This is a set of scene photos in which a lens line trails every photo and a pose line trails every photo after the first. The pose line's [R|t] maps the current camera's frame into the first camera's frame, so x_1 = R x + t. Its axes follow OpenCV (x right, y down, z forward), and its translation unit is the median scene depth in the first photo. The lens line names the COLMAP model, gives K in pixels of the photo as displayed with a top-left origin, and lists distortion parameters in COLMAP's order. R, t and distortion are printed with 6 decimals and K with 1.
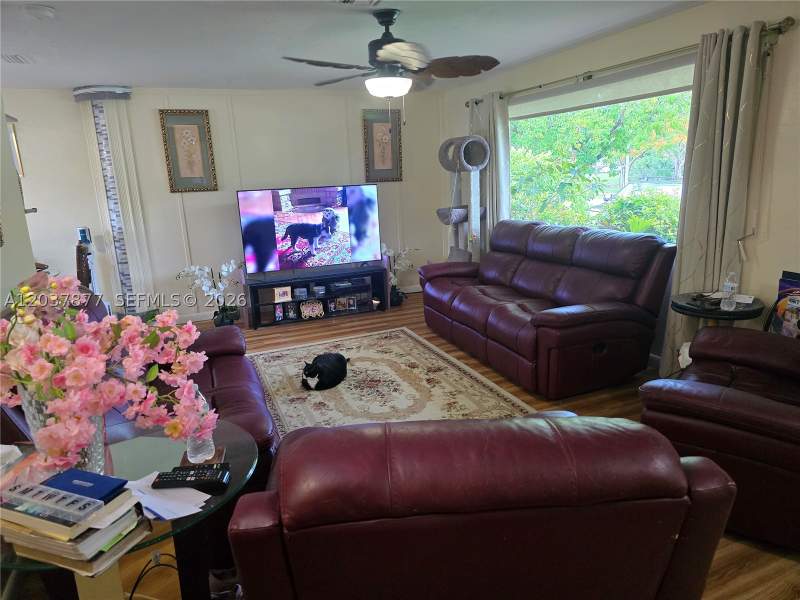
lens RADIAL K [[539.6, 0, 401.1], [0, 539.6, 296.7], [0, 0, 1]] dist [0.041132, -0.037044]
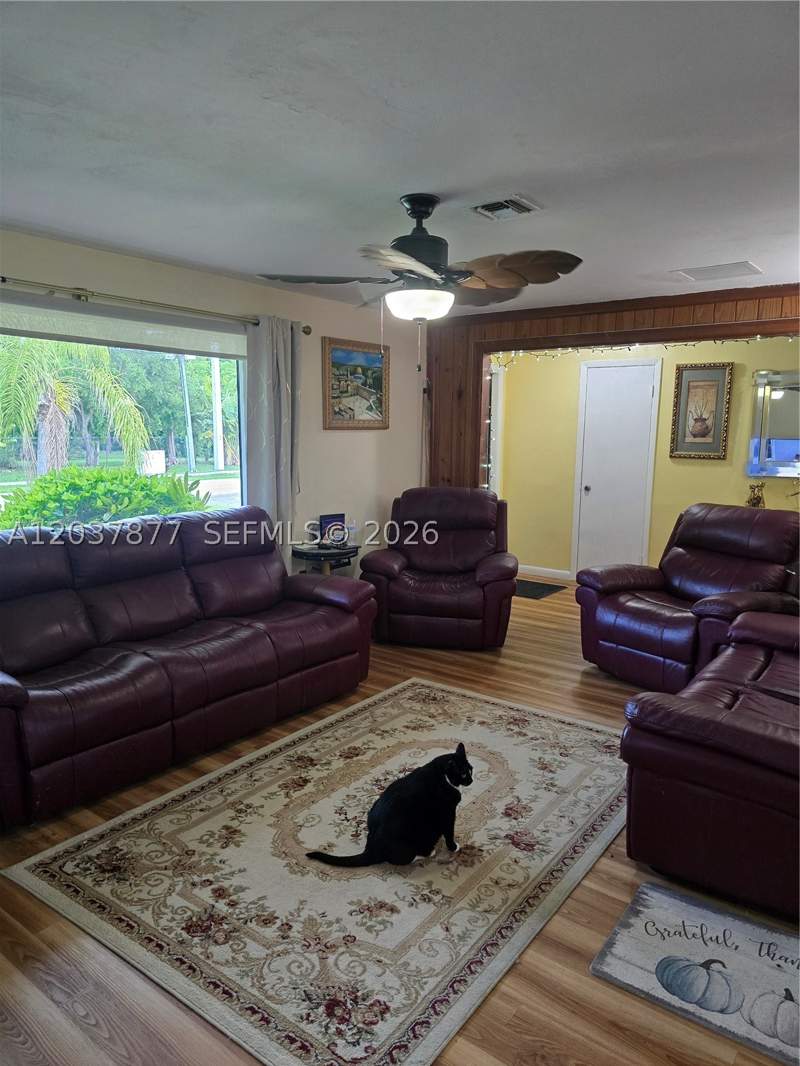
lens RADIAL K [[719.0, 0, 400.7], [0, 719.0, 535.9], [0, 0, 1]] dist [0.041132, -0.037044]
pose [[-0.513309, -0.094905, 0.852940, -0.628857], [0.207411, 0.950685, 0.230603, -0.254398], [-0.832763, 0.295280, -0.468311, 1.183965]]
